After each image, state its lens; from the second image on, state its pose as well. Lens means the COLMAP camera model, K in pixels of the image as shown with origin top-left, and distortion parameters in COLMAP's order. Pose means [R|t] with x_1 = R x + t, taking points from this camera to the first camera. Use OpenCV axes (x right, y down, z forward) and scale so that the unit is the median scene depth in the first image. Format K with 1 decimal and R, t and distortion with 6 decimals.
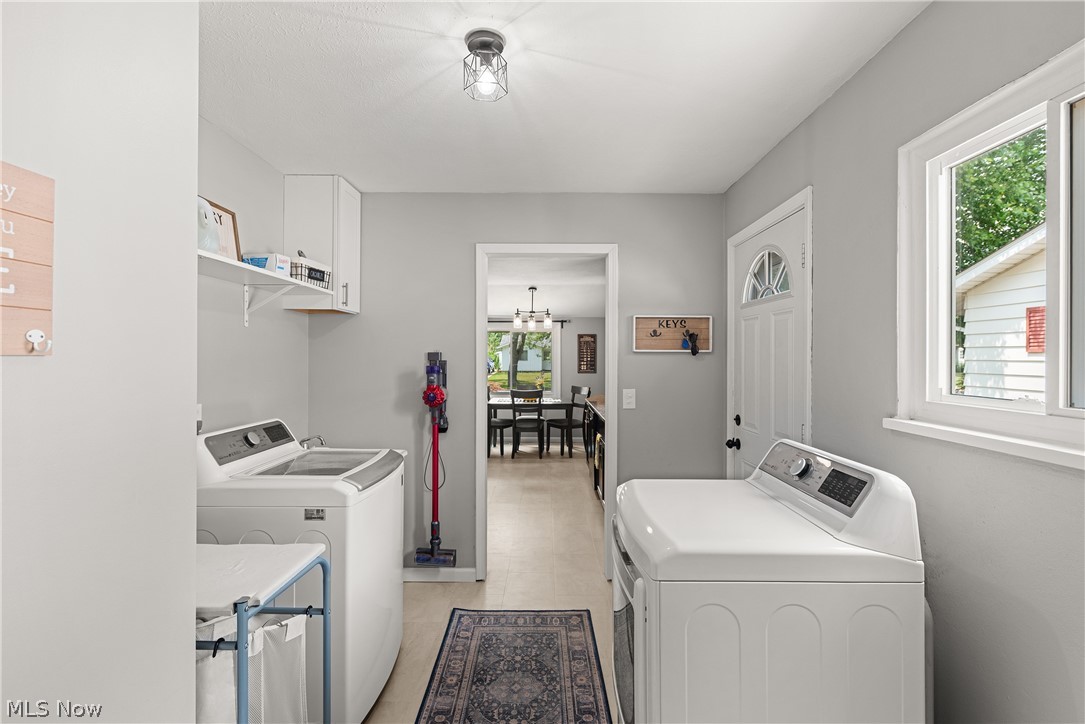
lens RADIAL K [[494.9, 0, 540.0], [0, 494.9, 358.2], [0, 0, 1]] dist [0.001321, -0.001384]
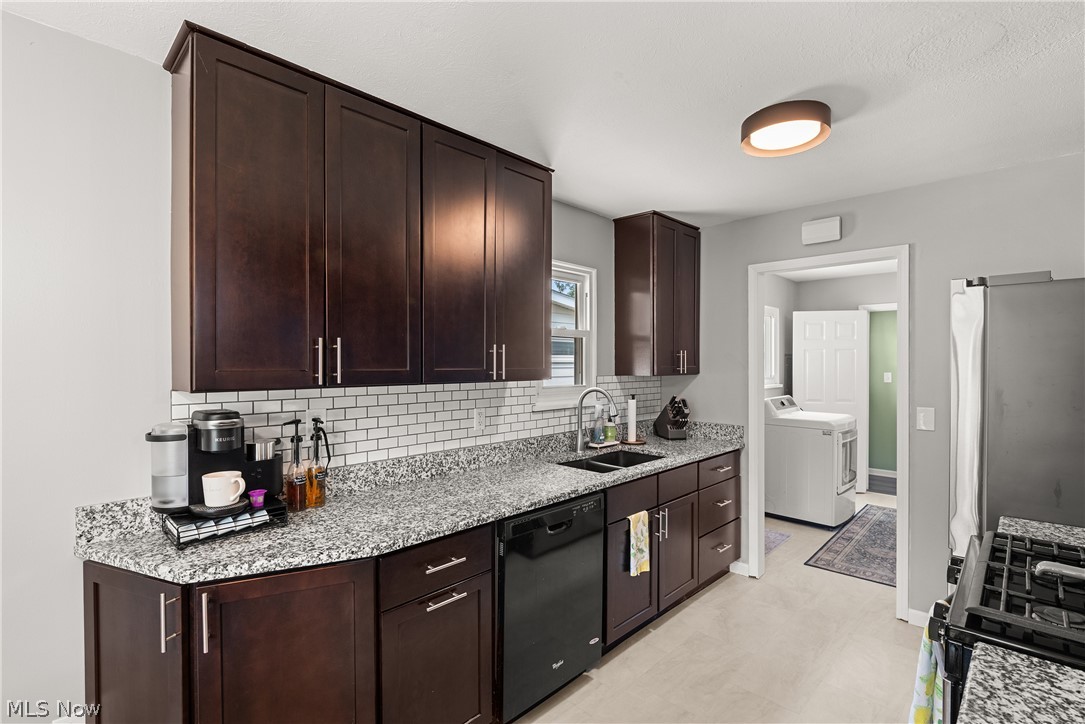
lens RADIAL K [[500.8, 0, 546.0], [0, 500.8, 367.5], [0, 0, 1]] dist [-0.004075, -0.000554]
pose [[-0.724930, -0.009985, 0.688750, -0.113157], [0.001336, 0.999873, 0.015902, -0.010013], [-0.688821, 0.012448, -0.724825, 0.885286]]
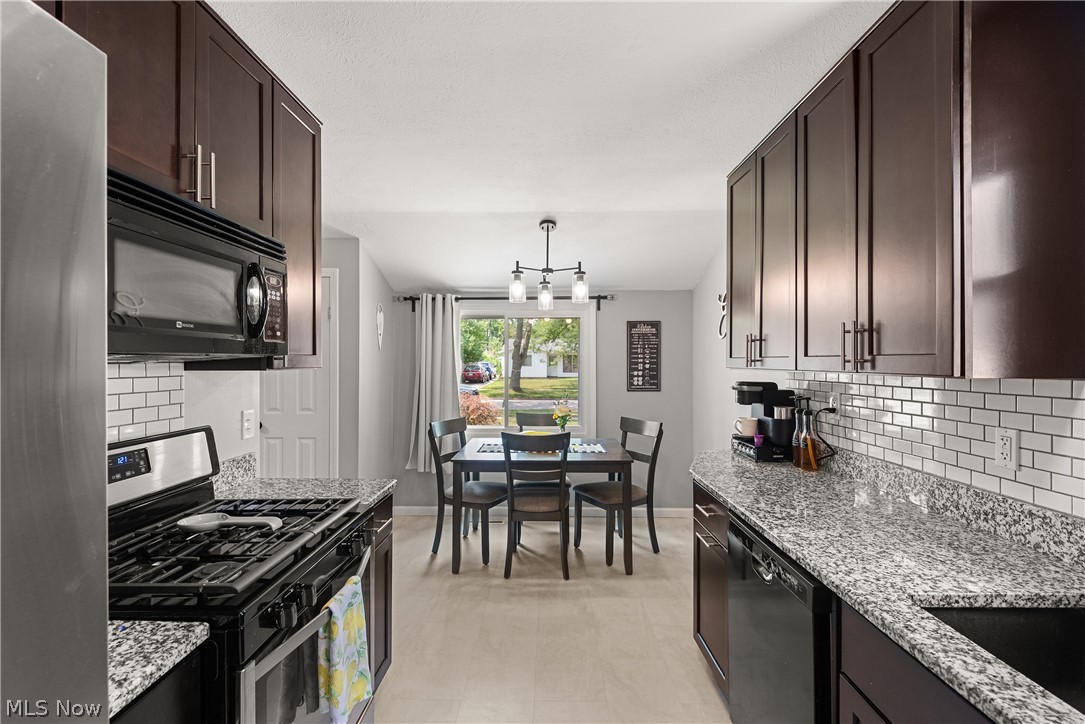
lens RADIAL K [[494.9, 0, 539.6], [0, 494.9, 358.5], [0, 0, 1]] dist [0.001321, -0.001384]
pose [[0.999974, 0.000456, -0.007230, -0.018856], [-0.000528, 0.999951, -0.009890, -0.001107], [0.007226, 0.009893, 0.999925, 0.483941]]
